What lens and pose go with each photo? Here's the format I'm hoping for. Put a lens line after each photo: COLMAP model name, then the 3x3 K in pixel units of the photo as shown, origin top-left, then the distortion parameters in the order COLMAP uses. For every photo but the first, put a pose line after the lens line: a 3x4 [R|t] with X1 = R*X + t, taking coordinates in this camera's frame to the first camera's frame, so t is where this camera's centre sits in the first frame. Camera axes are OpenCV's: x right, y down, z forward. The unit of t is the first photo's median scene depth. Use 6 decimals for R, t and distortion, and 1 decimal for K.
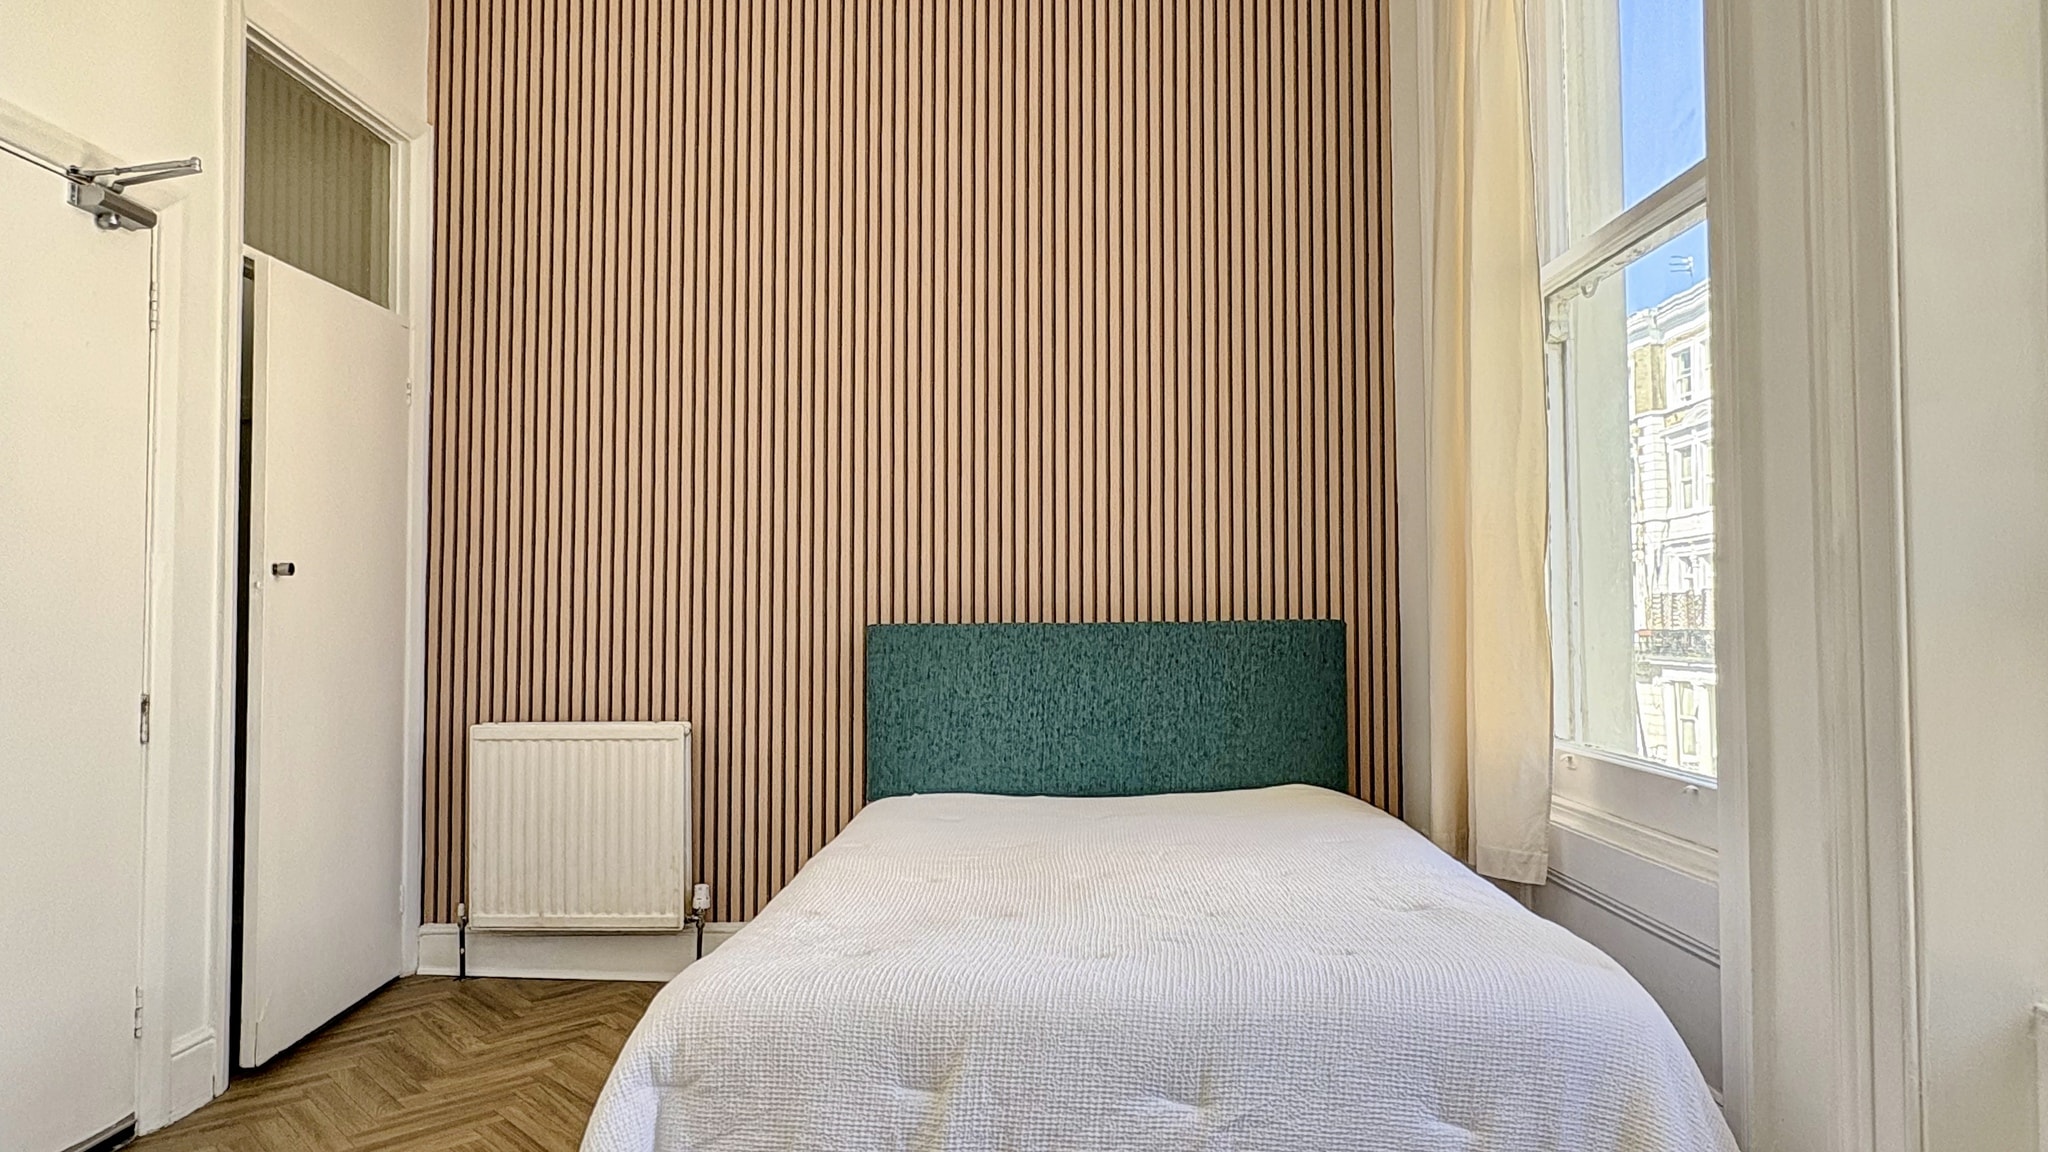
lens RADIAL K [[1216.5, 0, 993.8], [0, 1216.5, 580.8], [0, 0, 1]] dist [0.020825, -0.000480]
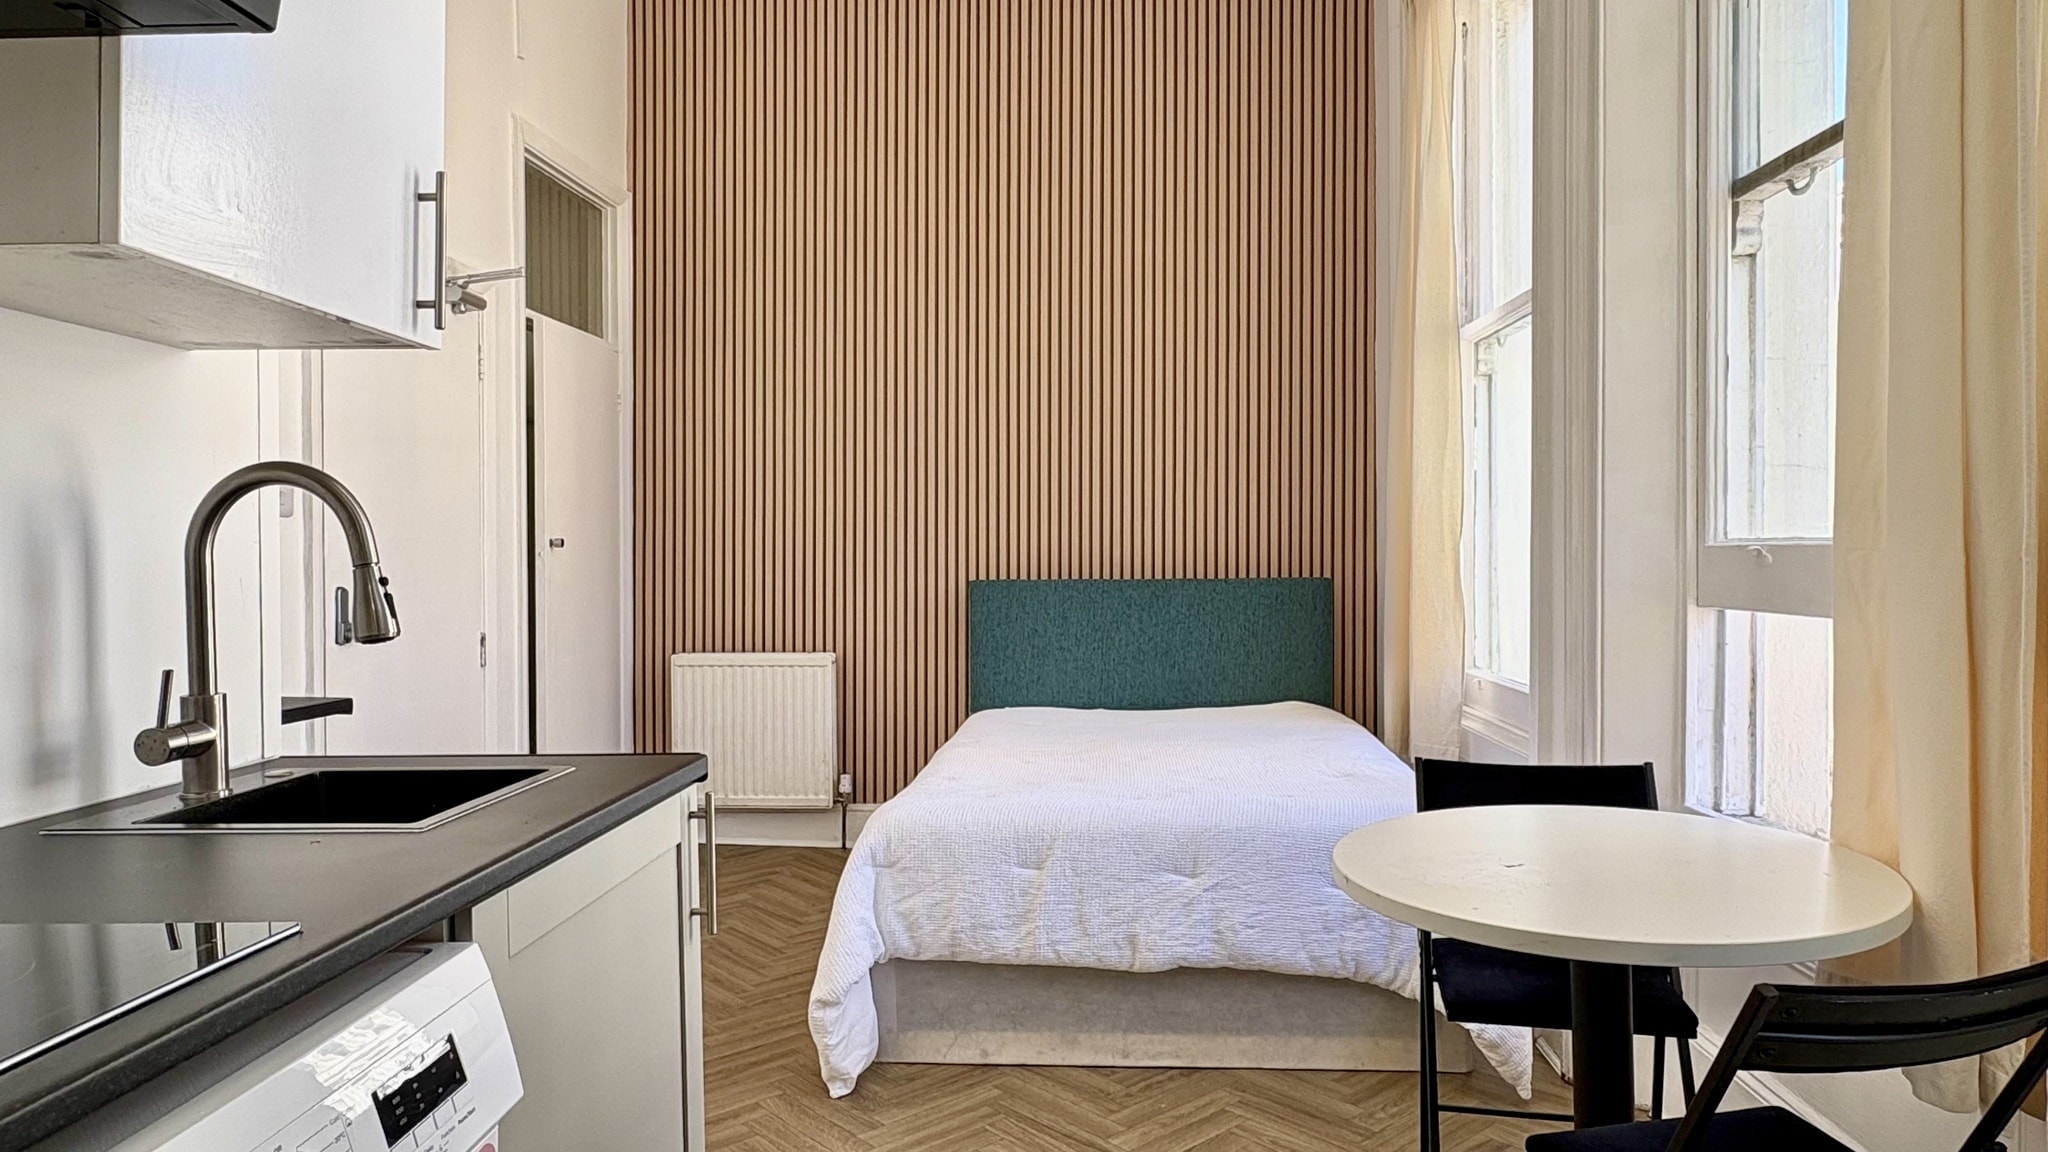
lens RADIAL K [[1200.9, 0, 1024.0], [0, 1200.9, 576.0], [0, 0, 1]] dist [0.003464, 0.000018]
pose [[0.999677, 0.002038, -0.025334, -0.011724], [-0.000729, 0.998668, 0.051597, -0.035810], [0.025406, -0.051562, 0.998347, -0.295920]]
